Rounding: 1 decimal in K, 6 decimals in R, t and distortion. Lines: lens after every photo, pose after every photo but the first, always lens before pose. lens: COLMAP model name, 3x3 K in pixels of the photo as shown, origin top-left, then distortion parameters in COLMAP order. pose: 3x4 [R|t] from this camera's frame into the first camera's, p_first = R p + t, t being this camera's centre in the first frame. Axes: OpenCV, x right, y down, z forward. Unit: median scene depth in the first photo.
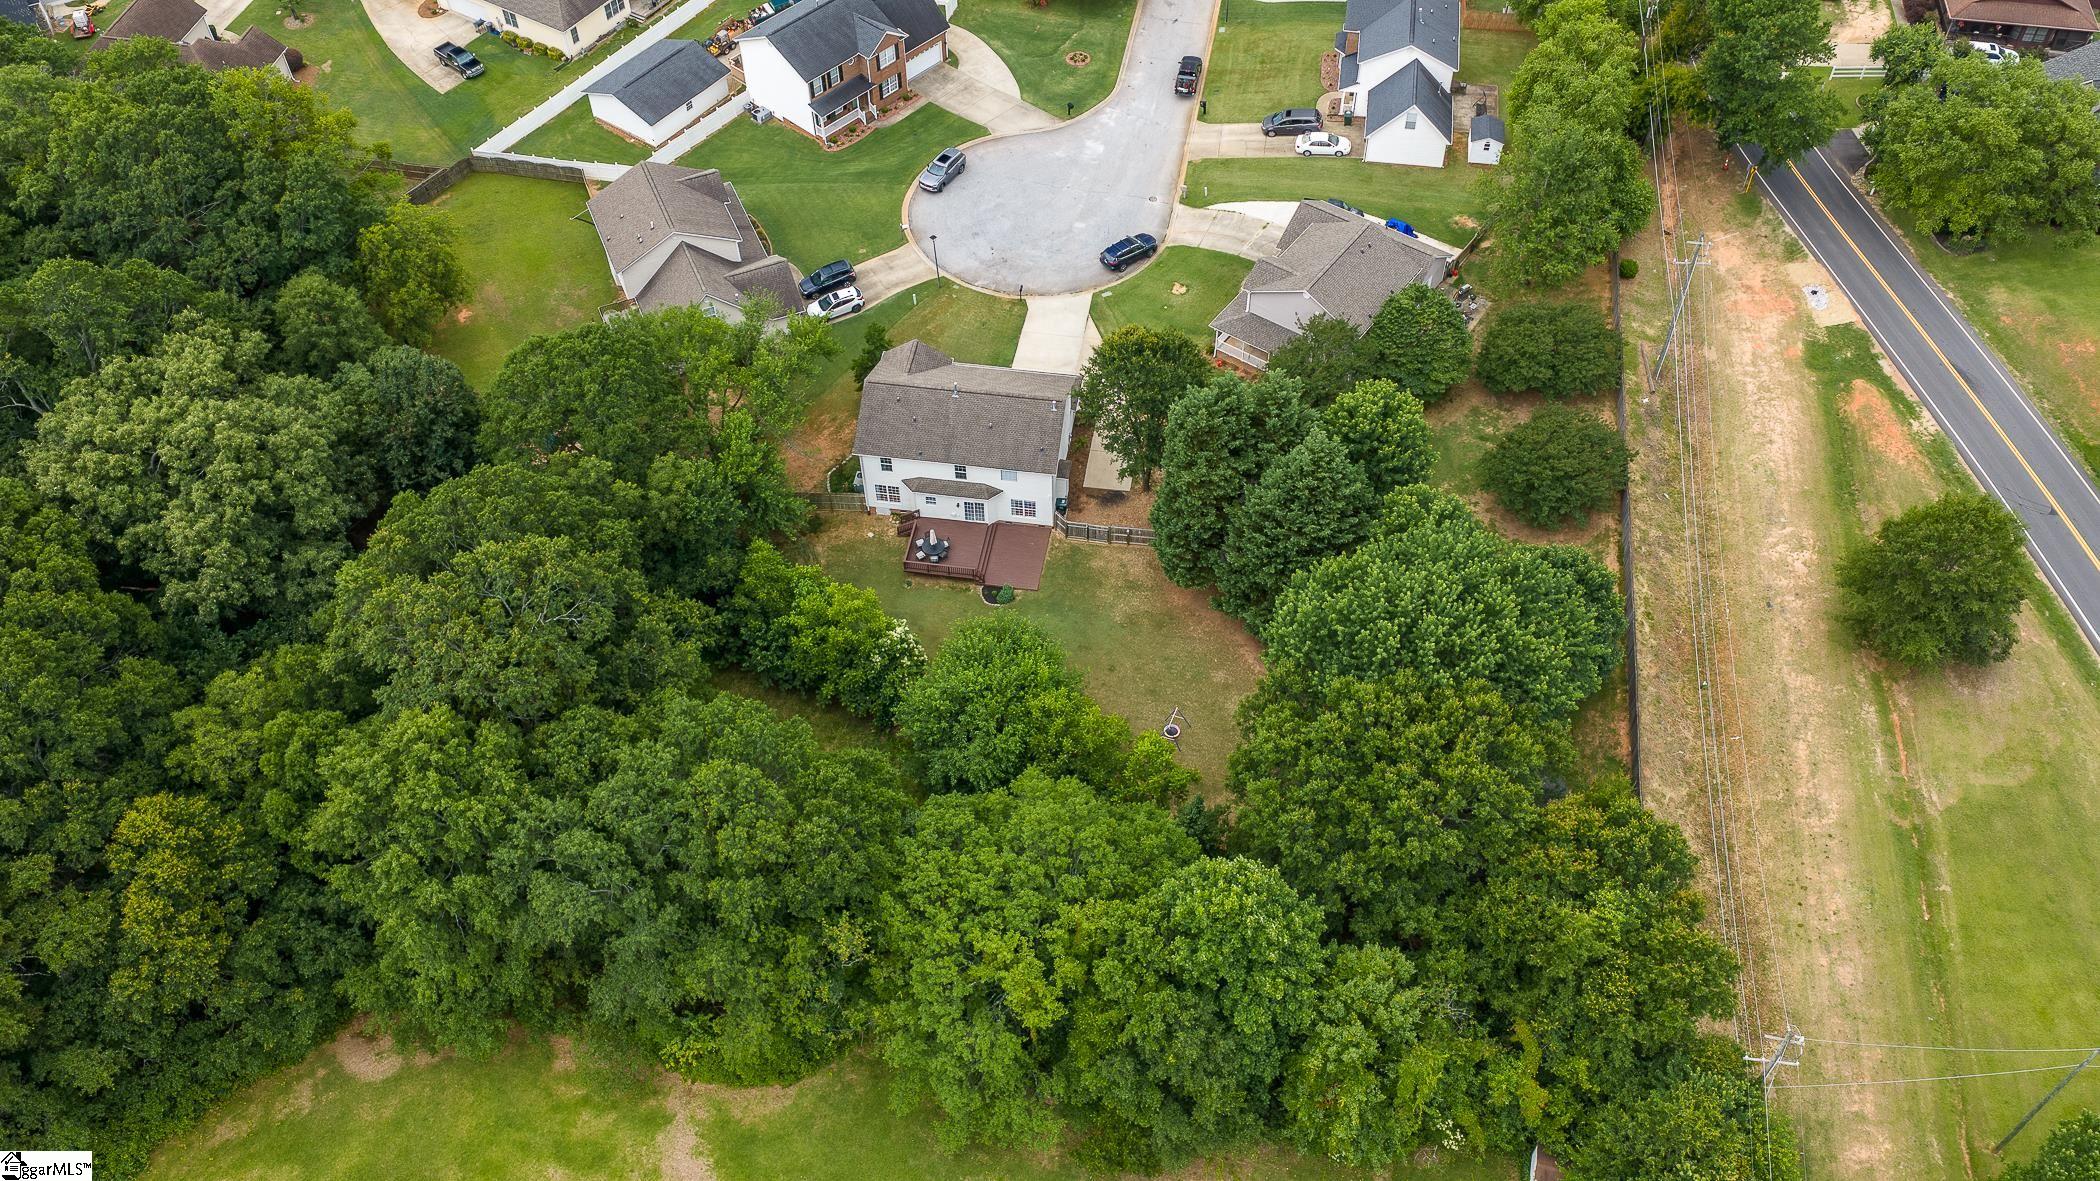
lens RADIAL K [[1735.5, 0, 1050.0], [0, 1735.5, 590.5], [0, 0, 1]] dist [0.030753, -0.059901]
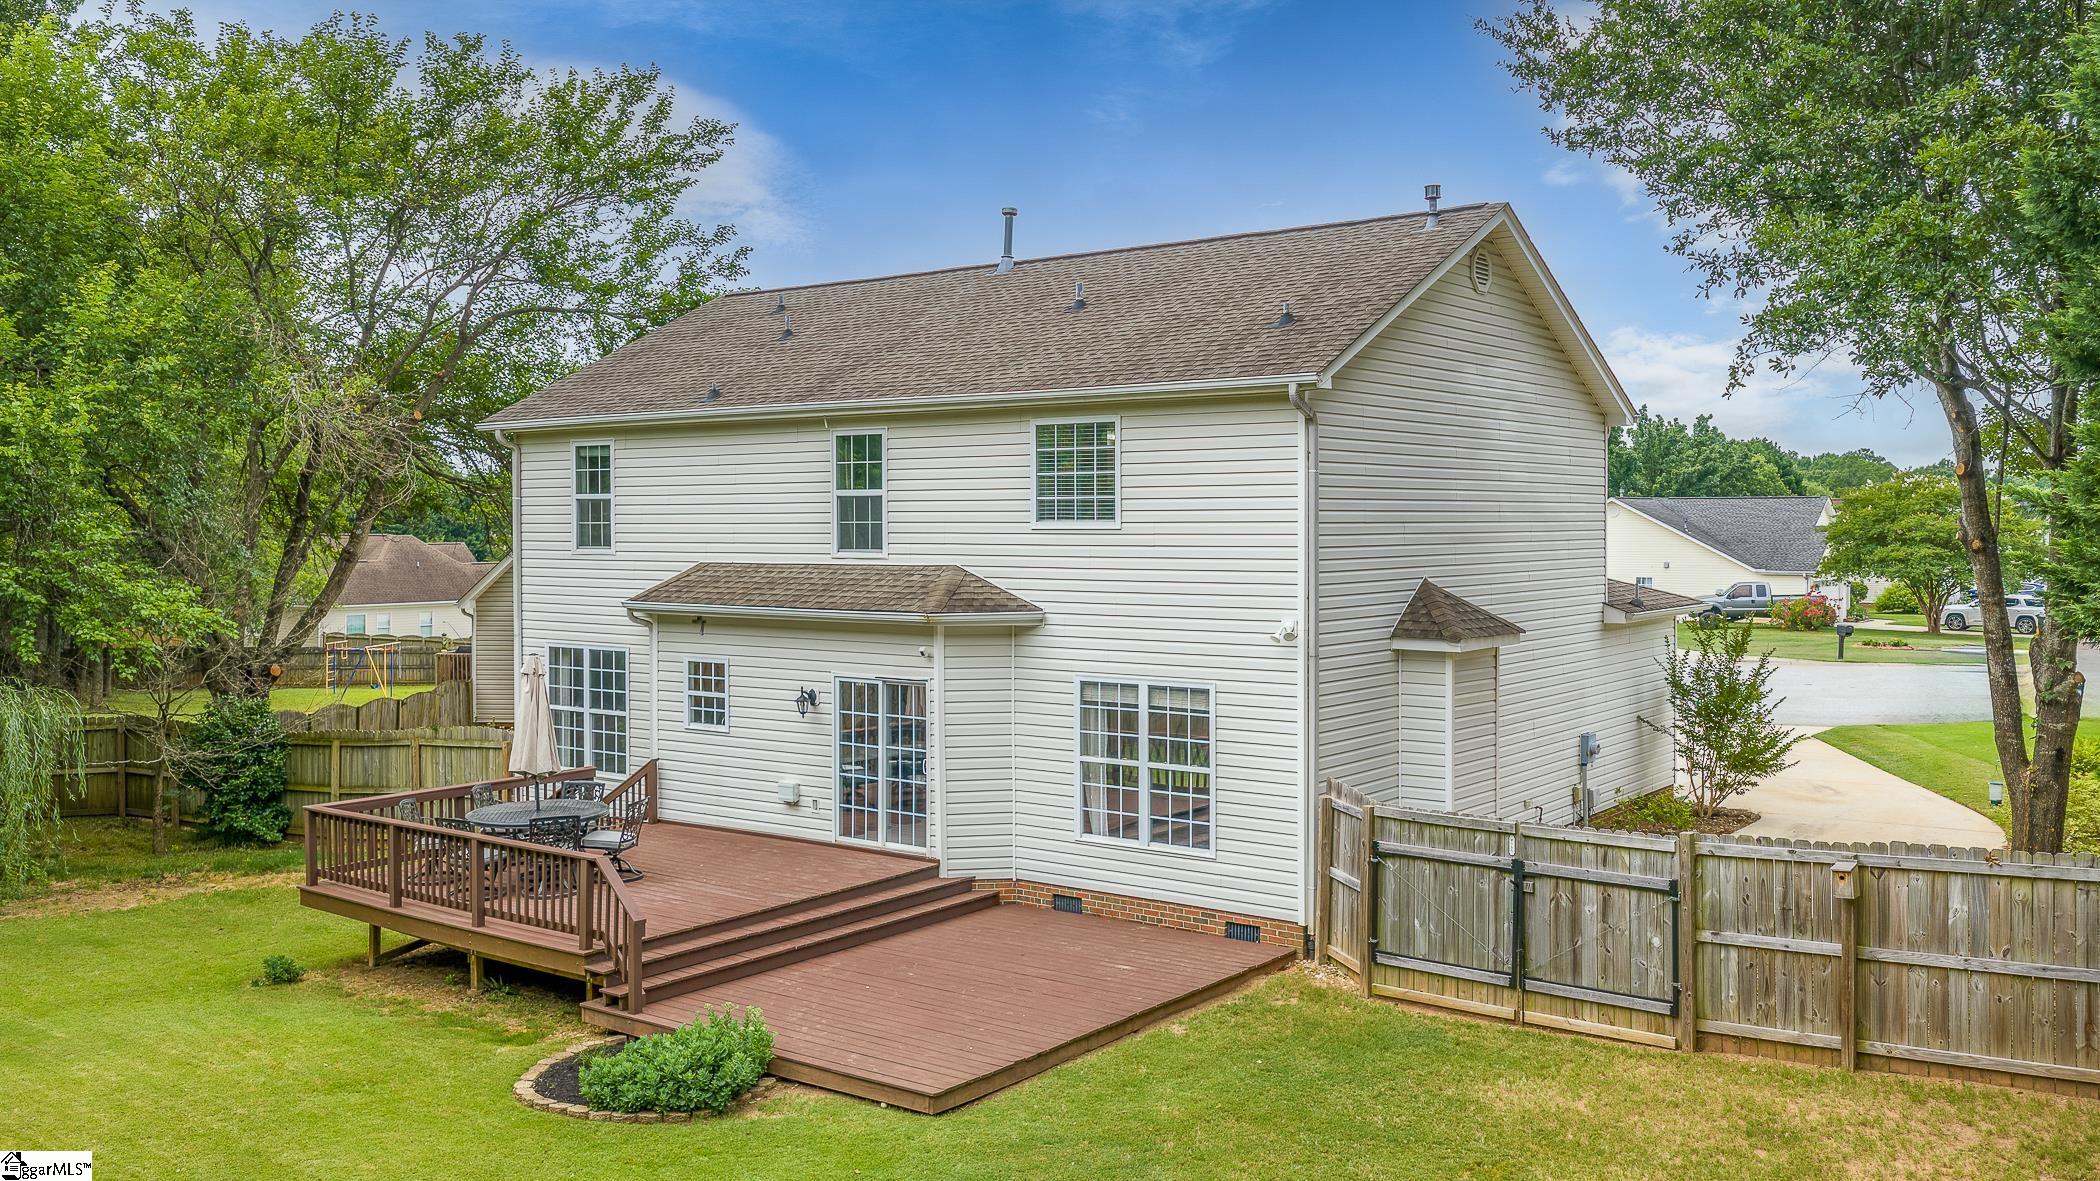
lens RADIAL K [[1745.8, 0, 1063.5], [0, 1745.8, 524.3], [0, 0, 1]] dist [0.043693, -0.065281]
pose [[0.884714, 0.014114, -0.465921, 0.052209], [-0.364745, 0.643340, -0.673108, 0.048857], [0.290246, 0.765450, 0.574320, 0.878880]]
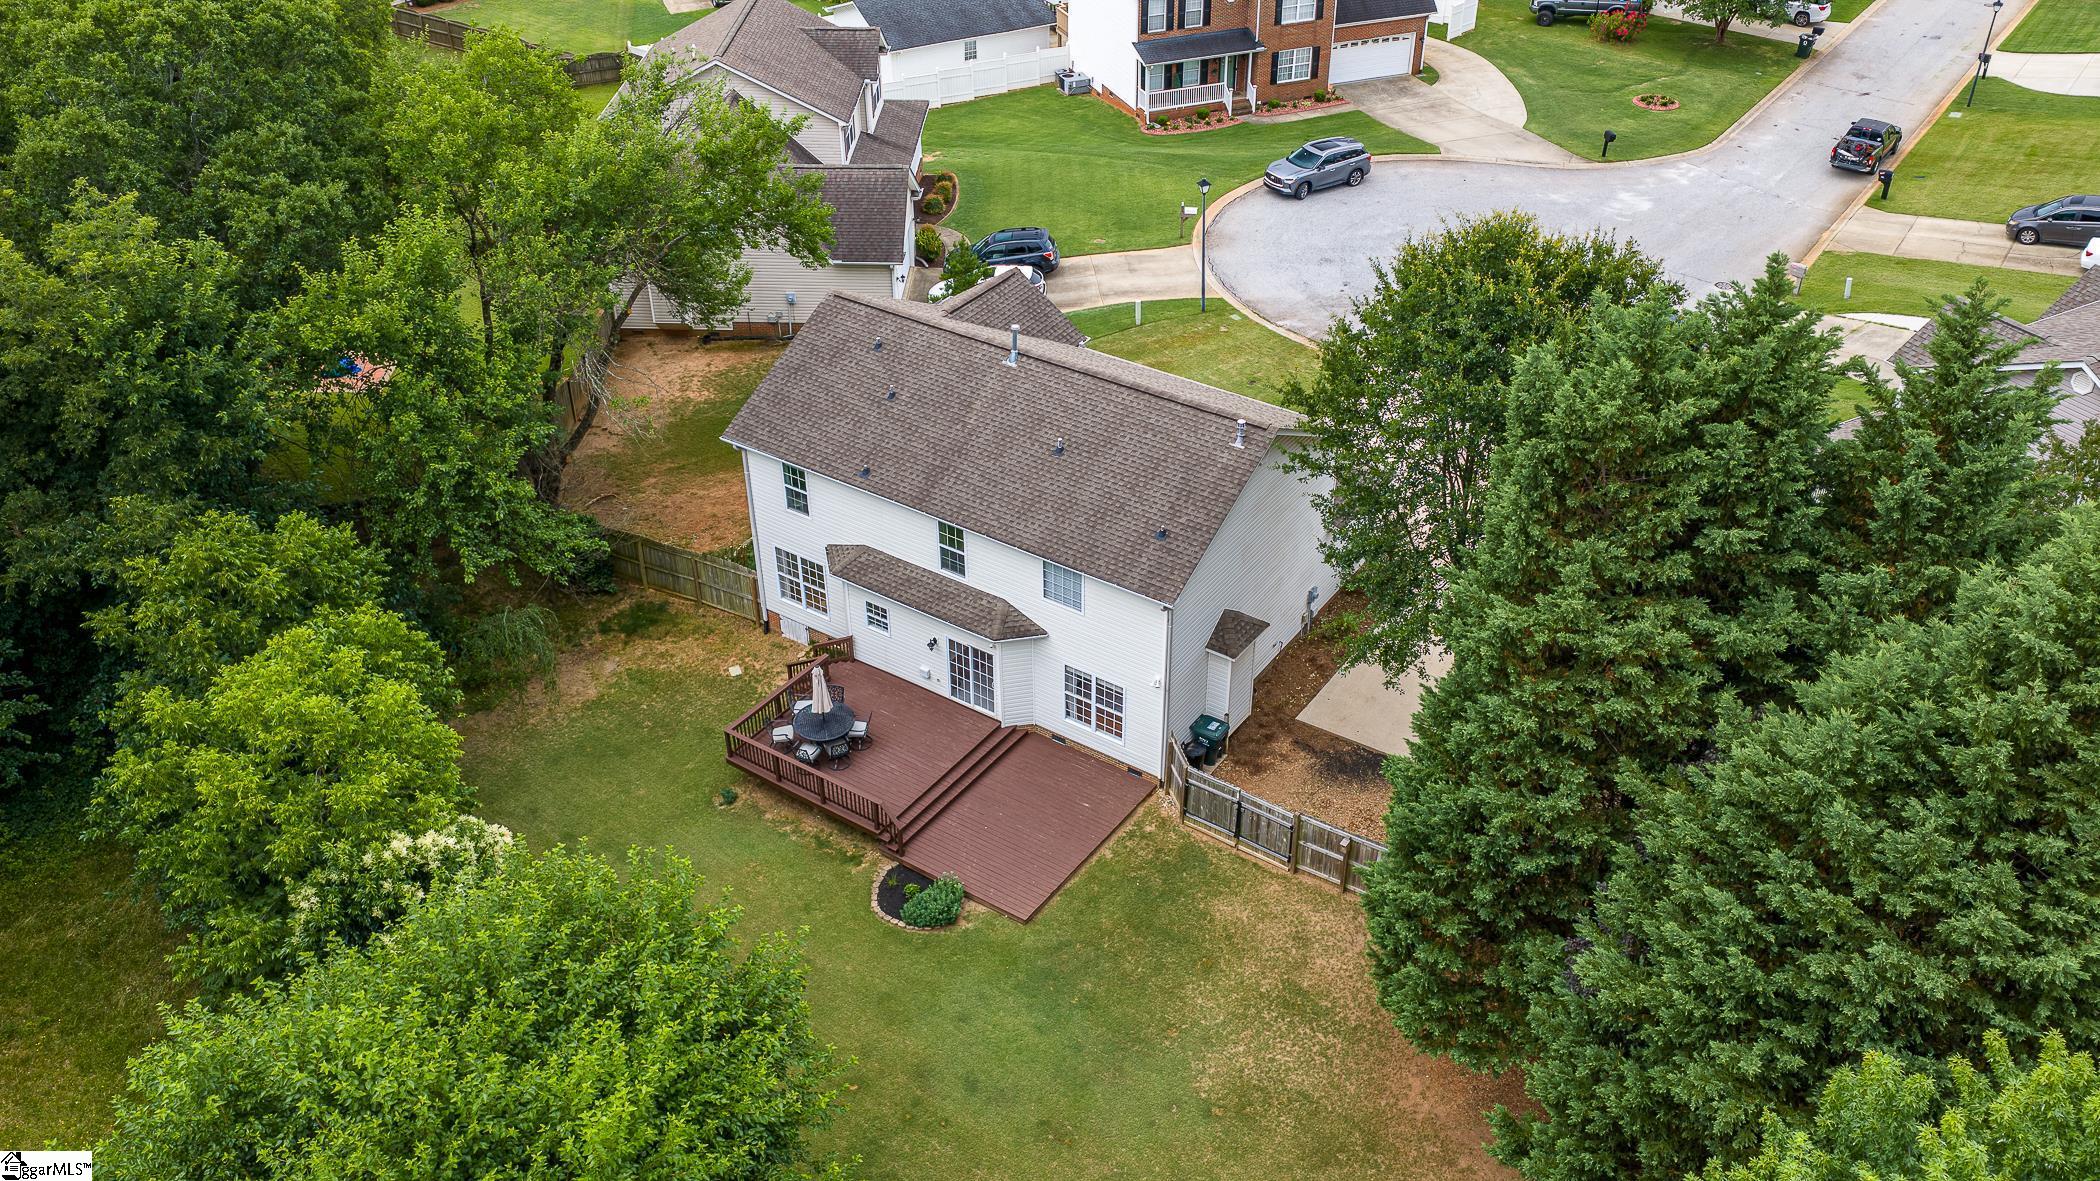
lens RADIAL K [[1735.5, 0, 1050.0], [0, 1735.5, 590.5], [0, 0, 1]] dist [0.030753, -0.059901]
pose [[0.902738, 0.251675, -0.348890, 0.095392], [-0.334756, 0.920339, -0.202272, 0.007081], [0.270190, 0.299392, 0.915075, 0.653584]]
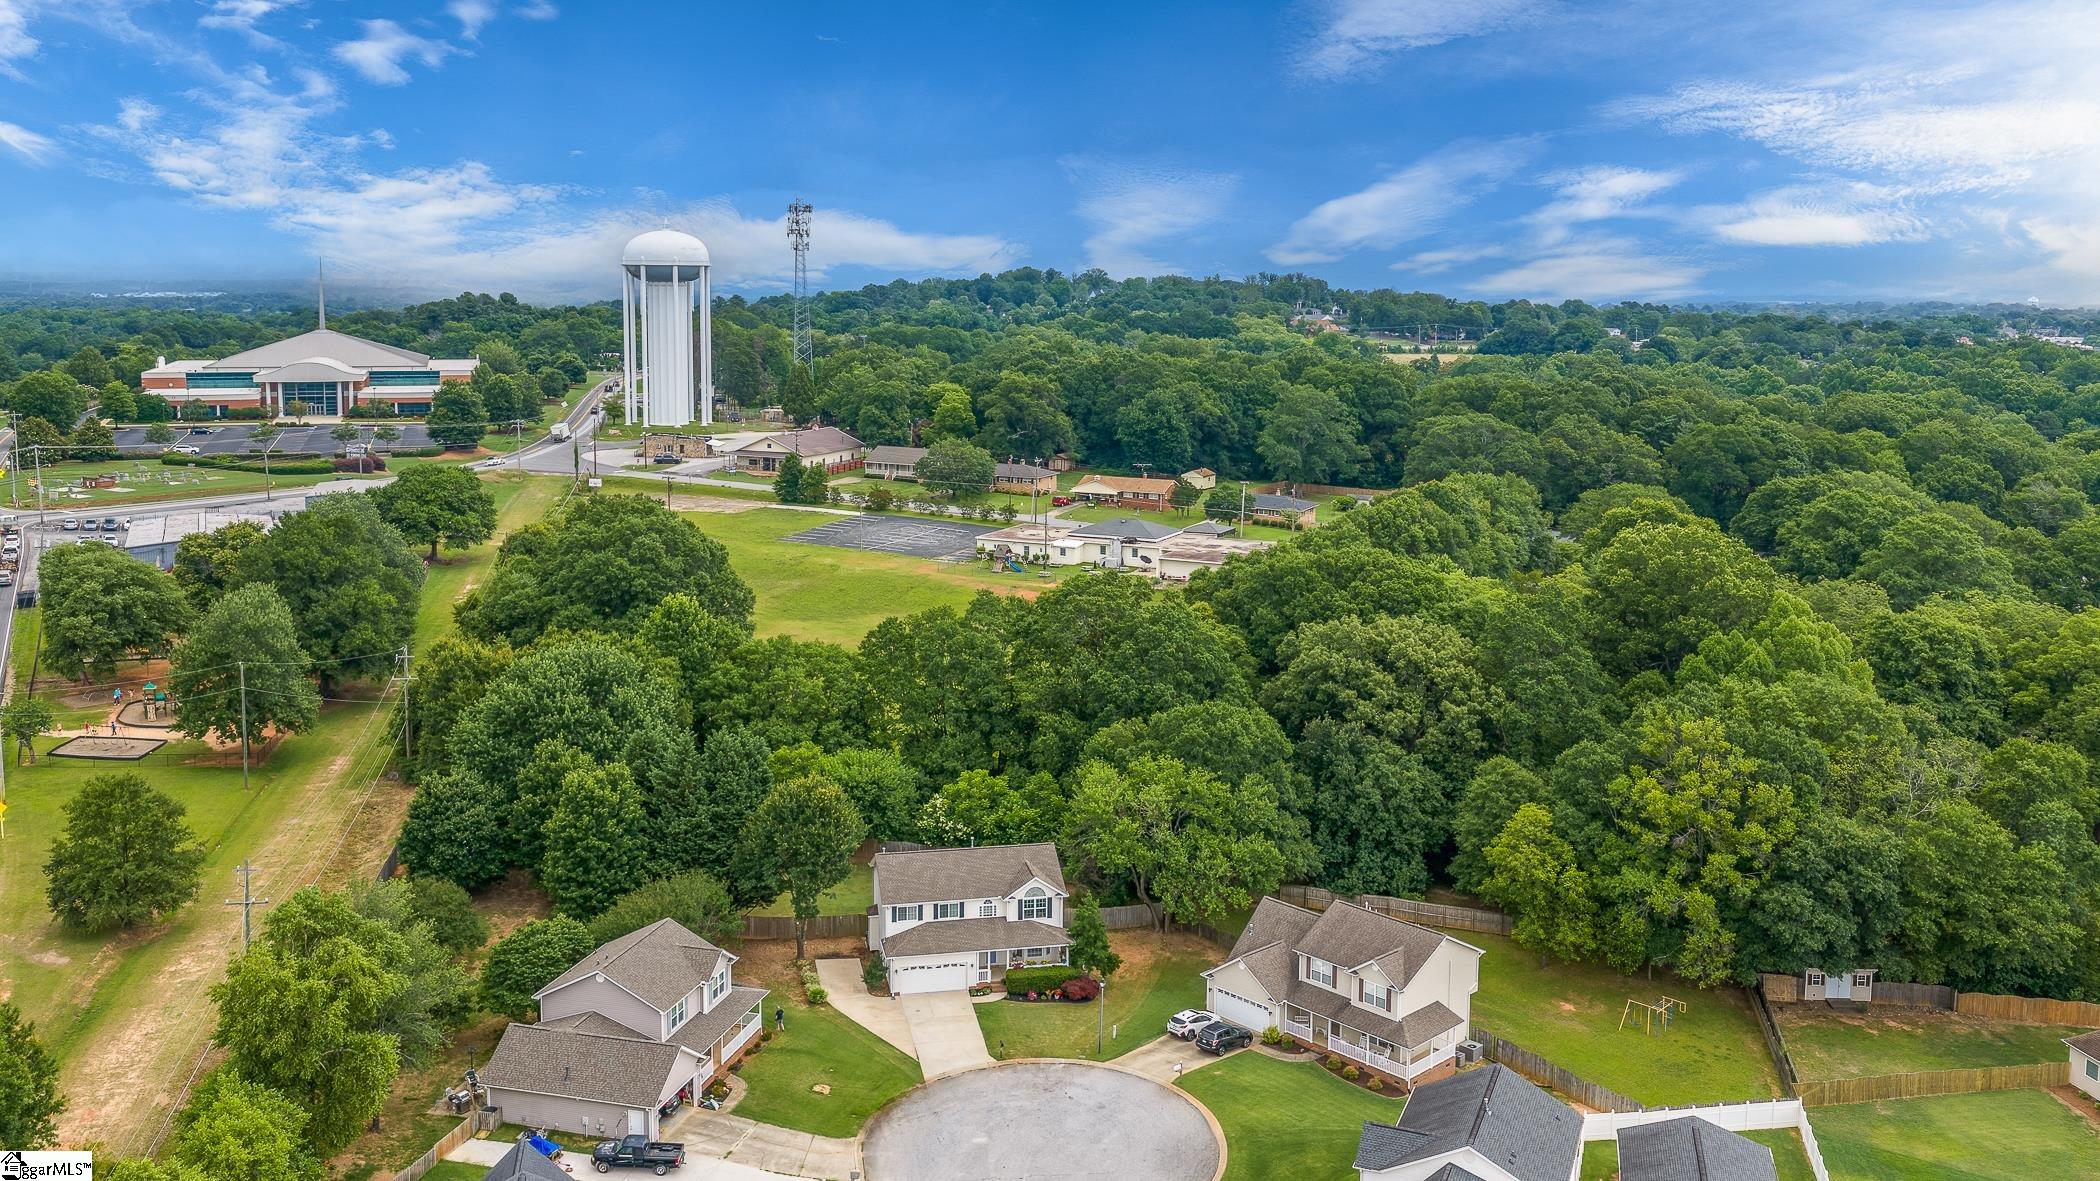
lens RADIAL K [[1745.8, 0, 1063.5], [0, 1745.8, 524.3], [0, 0, 1]] dist [0.043693, -0.065281]
pose [[-0.933485, 0.053788, -0.354559, 0.277782], [-0.274164, 0.530286, 0.802266, -1.134391], [0.231170, 0.846111, -0.480267, 1.349708]]
